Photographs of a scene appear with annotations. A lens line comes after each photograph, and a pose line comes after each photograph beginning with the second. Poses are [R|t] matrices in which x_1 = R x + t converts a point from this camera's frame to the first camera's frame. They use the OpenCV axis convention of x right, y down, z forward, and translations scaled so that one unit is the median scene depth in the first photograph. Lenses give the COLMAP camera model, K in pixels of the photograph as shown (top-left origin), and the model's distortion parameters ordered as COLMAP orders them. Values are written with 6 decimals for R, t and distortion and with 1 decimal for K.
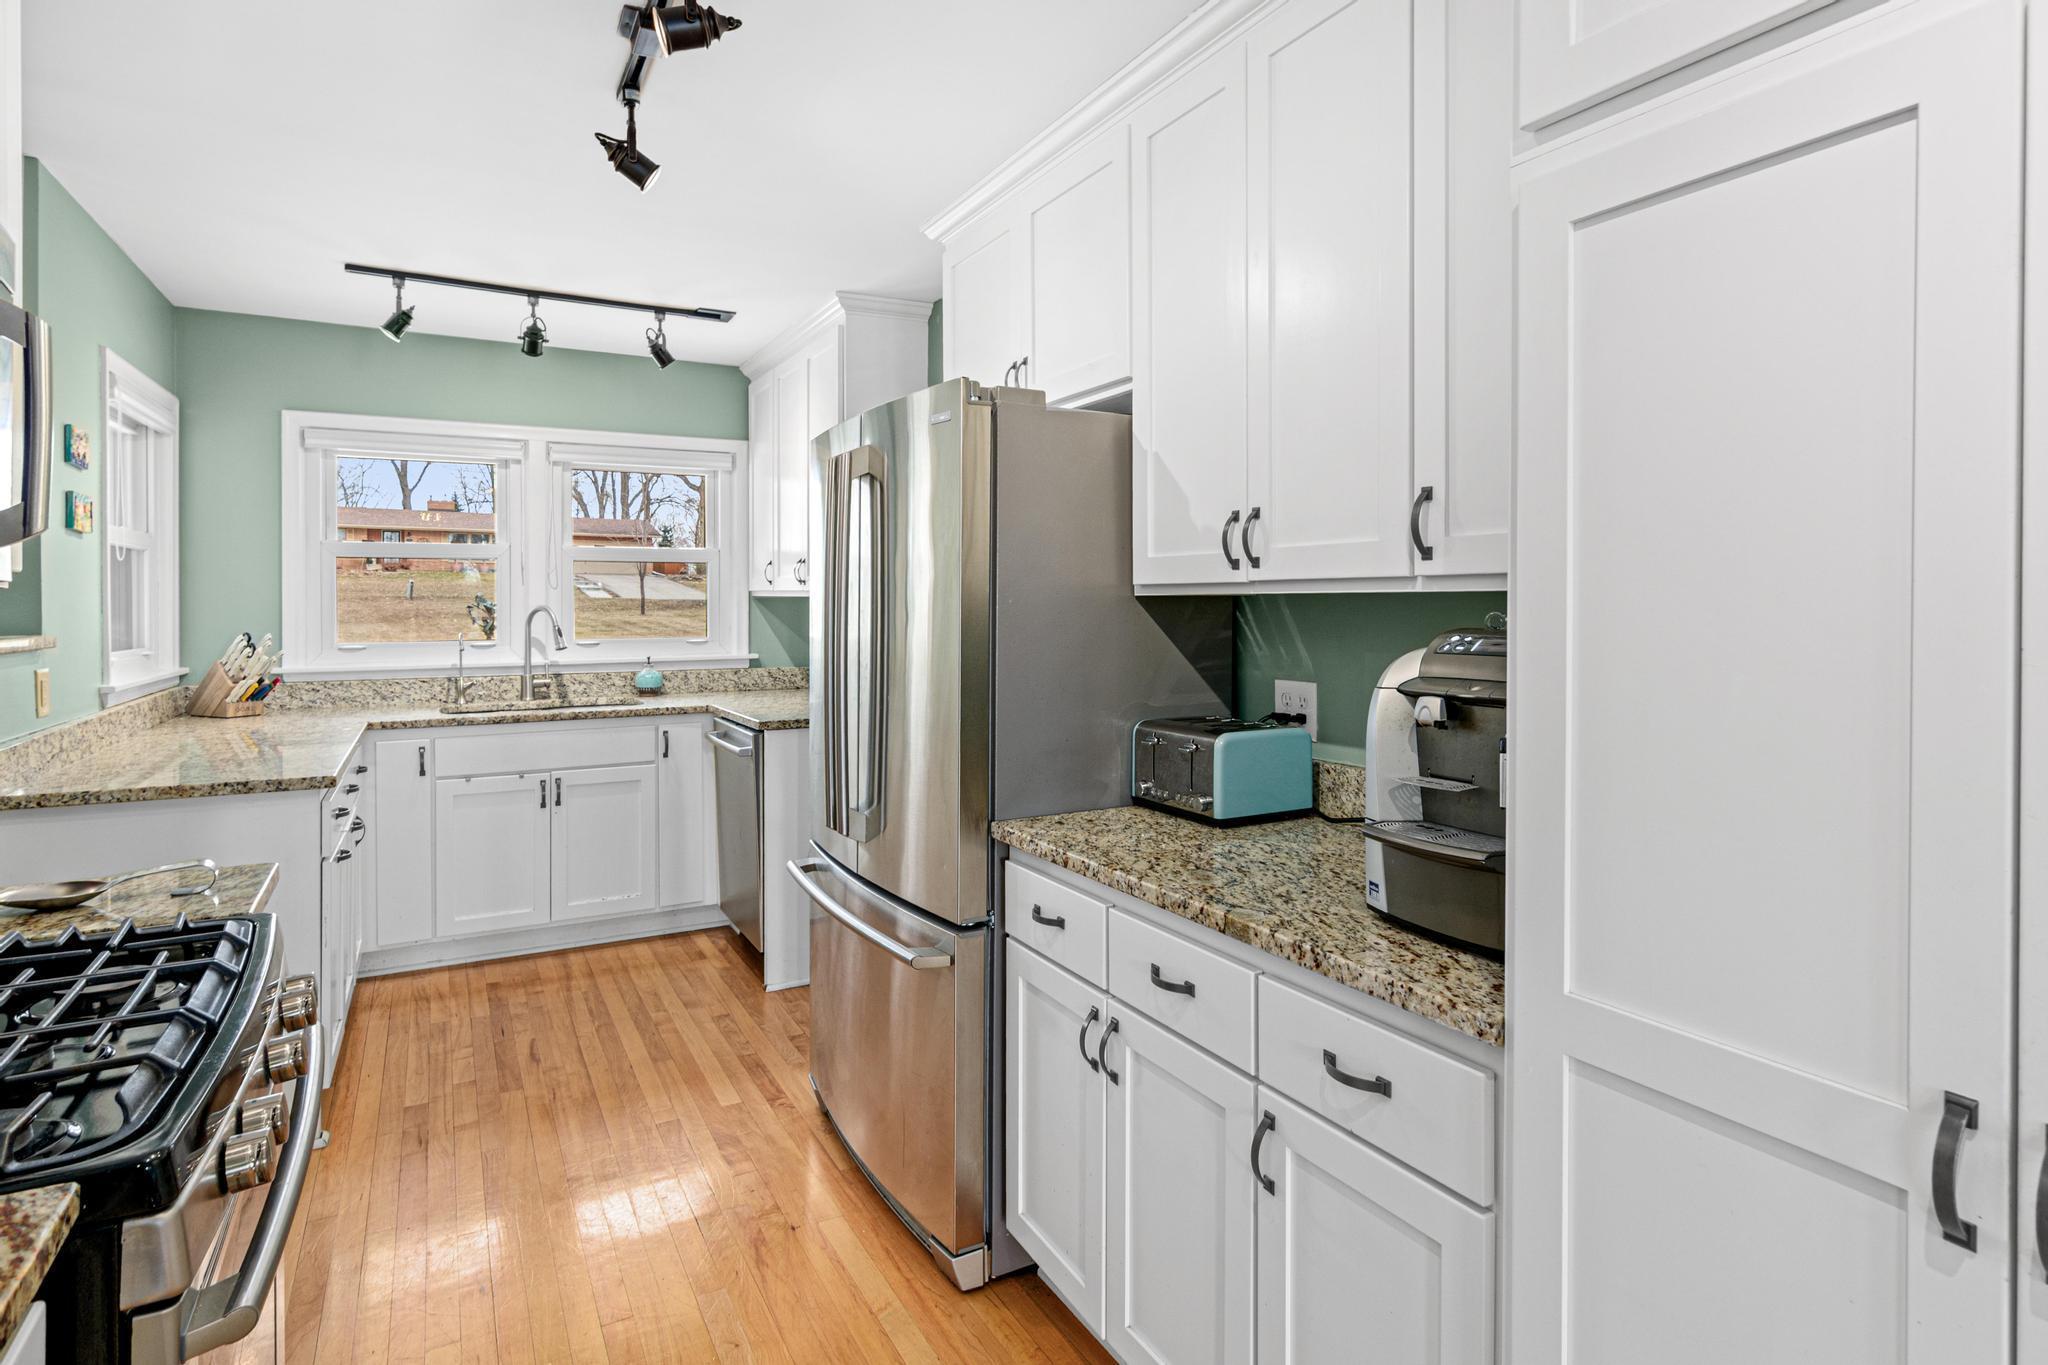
lens RADIAL K [[1047.2, 0, 1024.2], [0, 1047.2, 615.9], [0, 0, 1]] dist [0.002717, 0.000154]
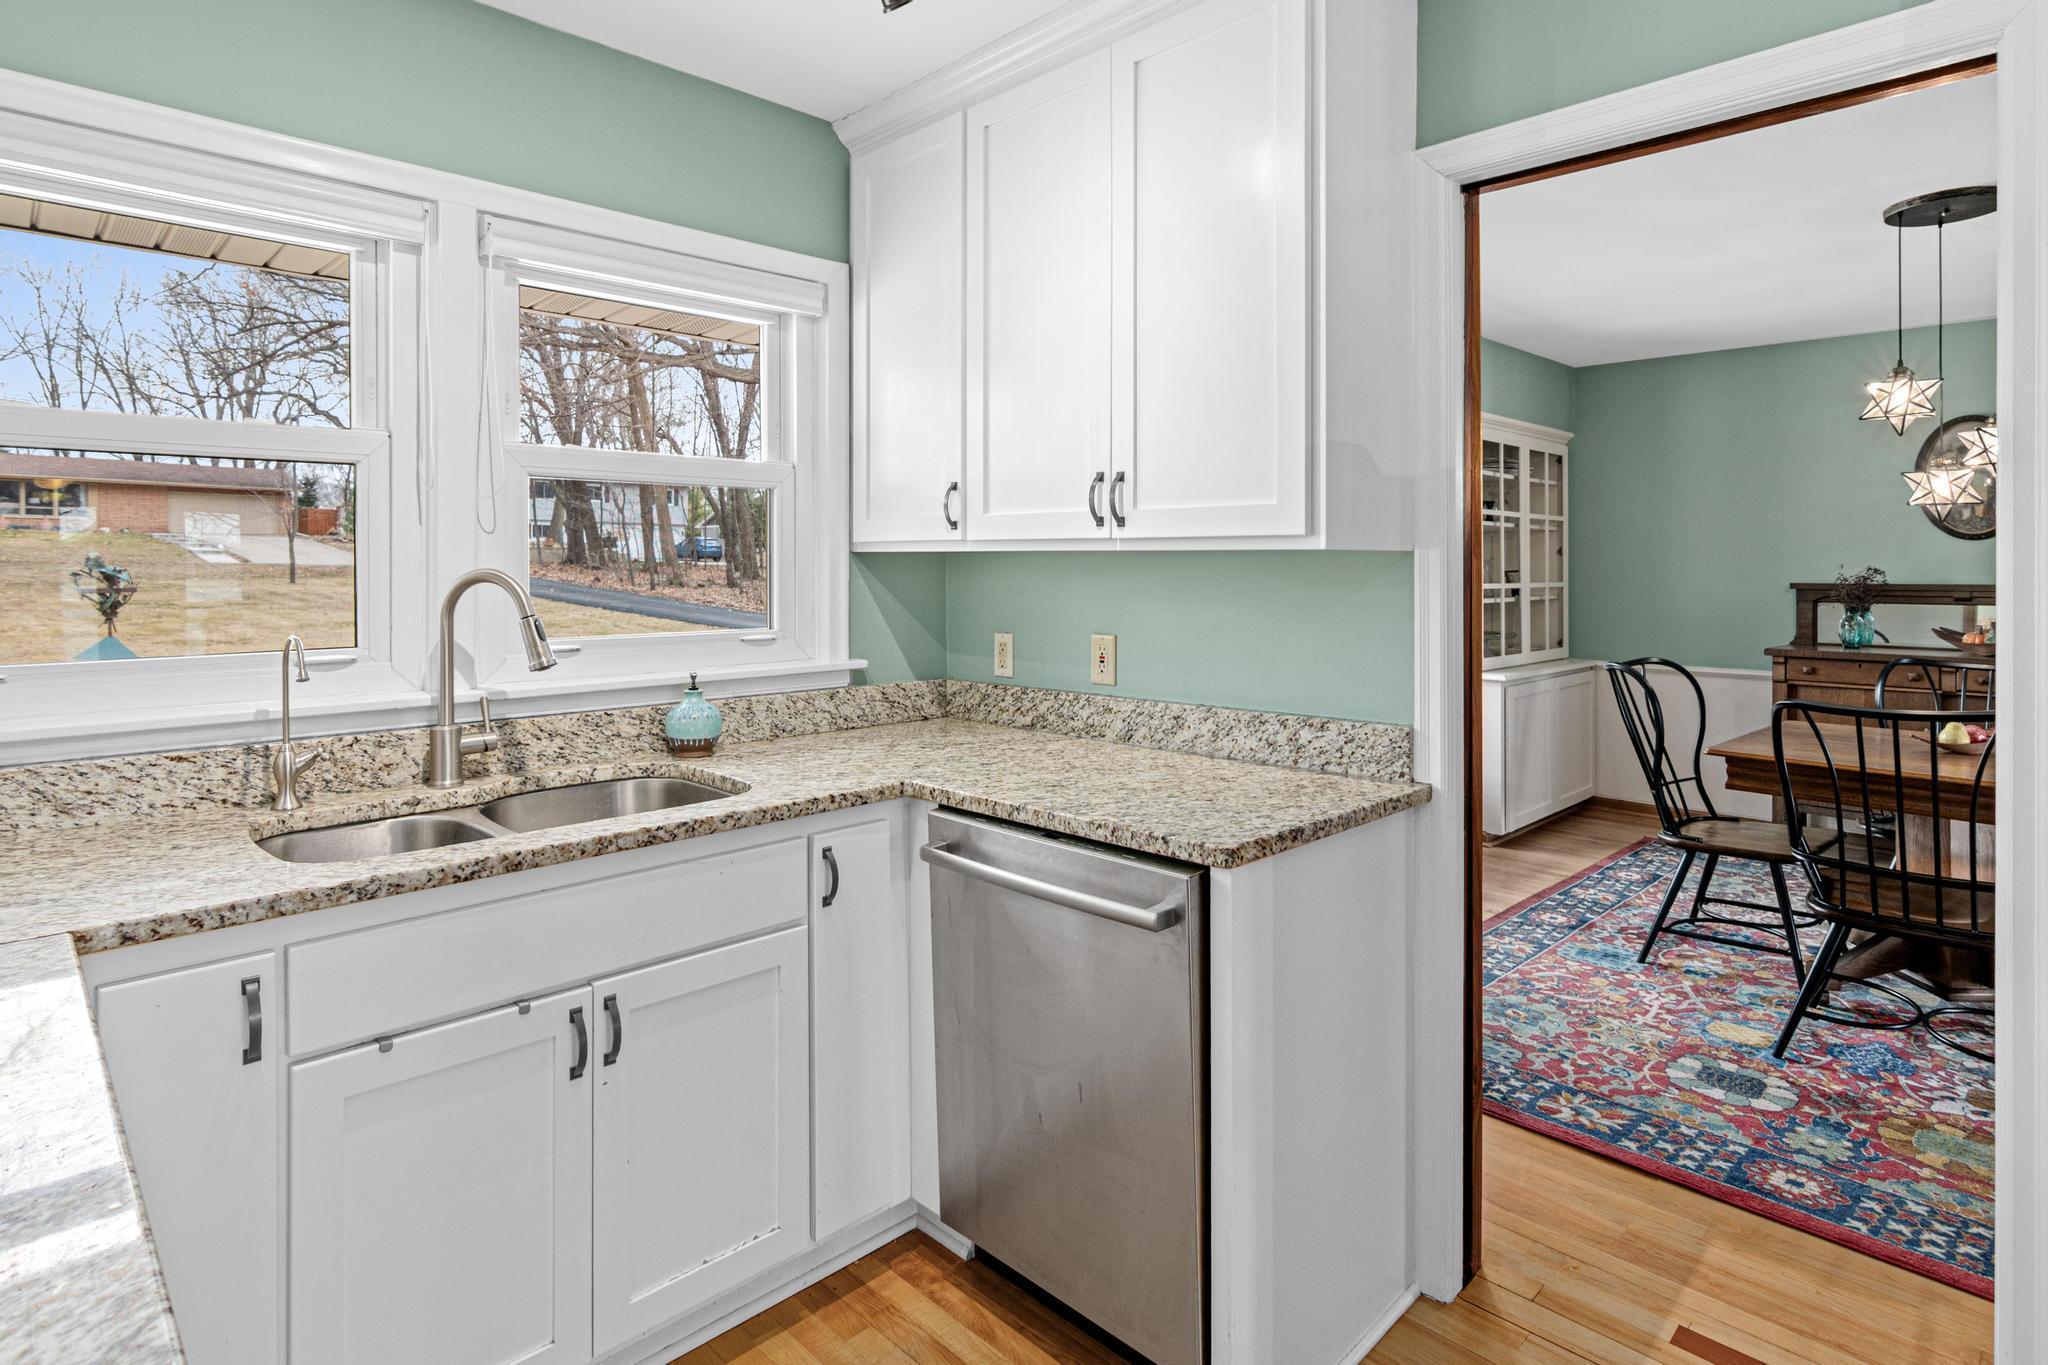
lens RADIAL K [[1062.9, 0, 1028.6], [0, 1062.9, 575.6], [0, 0, 1]] dist [0.002829, 0.001439]
pose [[0.962457, -0.002275, 0.271423, -0.350462], [0.003942, 0.999977, -0.005596, -0.003979], [-0.271404, 0.006456, 0.962444, 0.489939]]
